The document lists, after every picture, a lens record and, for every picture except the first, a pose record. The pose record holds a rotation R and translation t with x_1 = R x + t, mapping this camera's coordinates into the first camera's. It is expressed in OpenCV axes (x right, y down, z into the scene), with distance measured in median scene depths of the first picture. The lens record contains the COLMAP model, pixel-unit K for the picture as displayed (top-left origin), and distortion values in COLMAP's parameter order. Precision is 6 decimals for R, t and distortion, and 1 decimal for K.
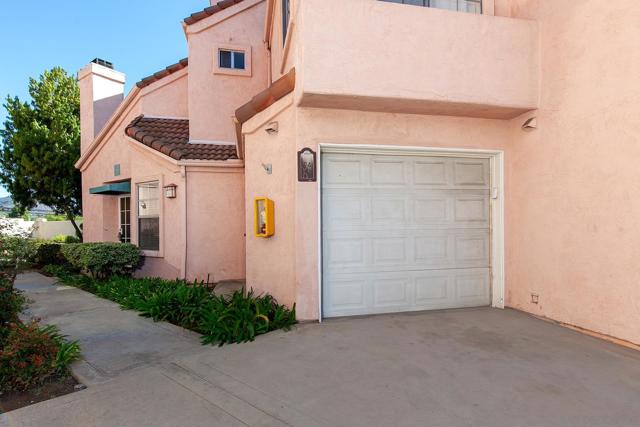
lens RADIAL K [[327.3, 0, 320.8], [0, 327.3, 221.7], [0, 0, 1]] dist [0.001552, -0.000353]
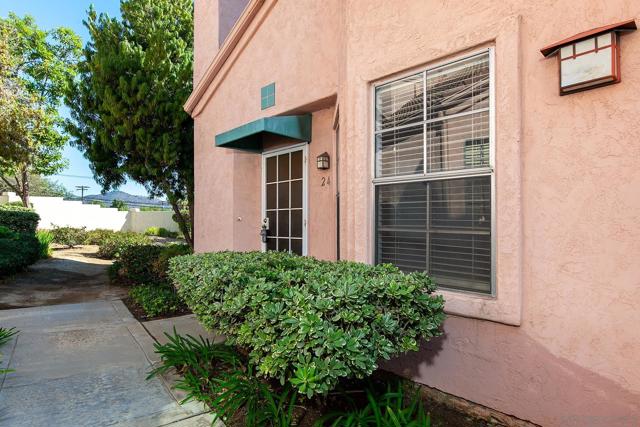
lens RADIAL K [[326.2, 0, 320.0], [0, 326.2, 213.5], [0, 0, 1]] dist [0.000486, 0.000191]
pose [[0.981256, 0.013154, -0.192261, -0.399240], [-0.016079, 0.999777, -0.013665, 0.017763], [0.192039, 0.016500, 0.981249, 0.482714]]
